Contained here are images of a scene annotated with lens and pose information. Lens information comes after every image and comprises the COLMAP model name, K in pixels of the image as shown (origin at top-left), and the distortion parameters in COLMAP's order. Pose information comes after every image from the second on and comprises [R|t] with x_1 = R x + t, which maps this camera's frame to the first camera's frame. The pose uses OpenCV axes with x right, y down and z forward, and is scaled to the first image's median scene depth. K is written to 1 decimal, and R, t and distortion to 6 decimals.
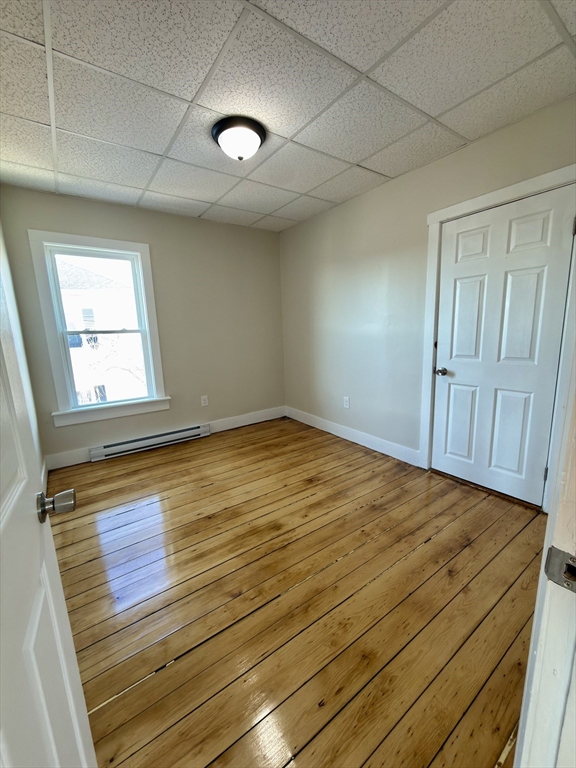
lens RADIAL K [[307.3, 0, 288.7], [0, 307.3, 385.1], [0, 0, 1]] dist [-0.000188, 0.000621]
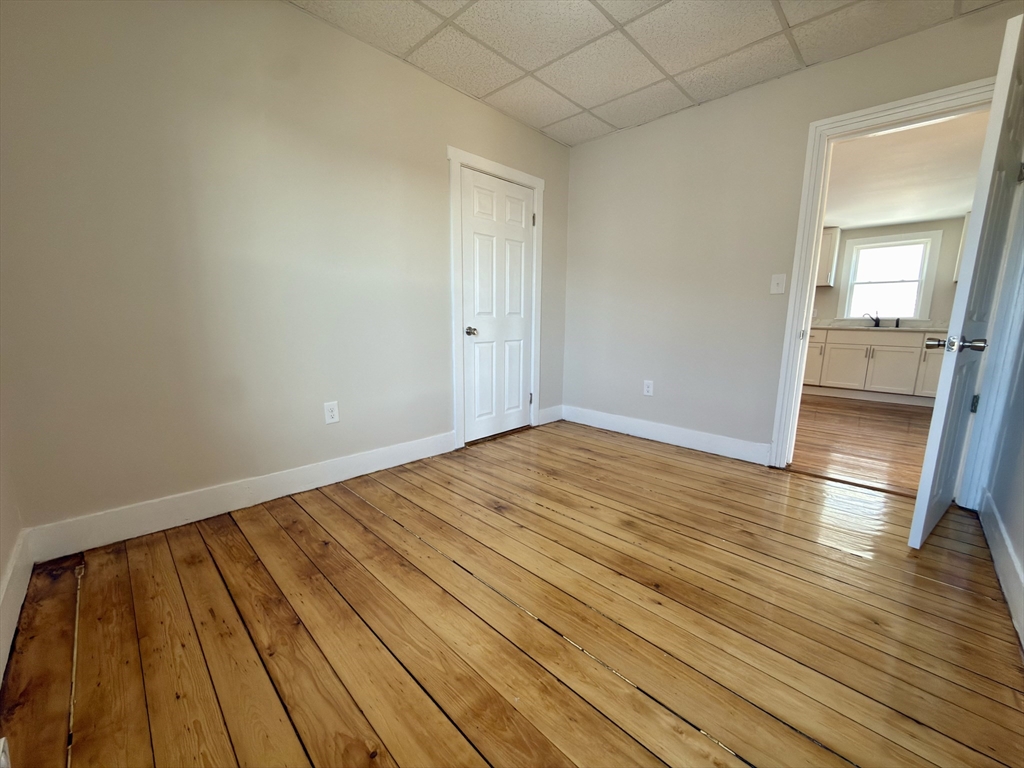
lens RADIAL K [[409.8, 0, 509.3], [0, 409.8, 385.5], [0, 0, 1]] dist [-0.000188, 0.000621]
pose [[-0.170704, -0.134775, 0.976061, -0.721125], [0.181149, 0.969423, 0.165540, -0.065916], [-0.968527, 0.205071, -0.141070, 1.059674]]
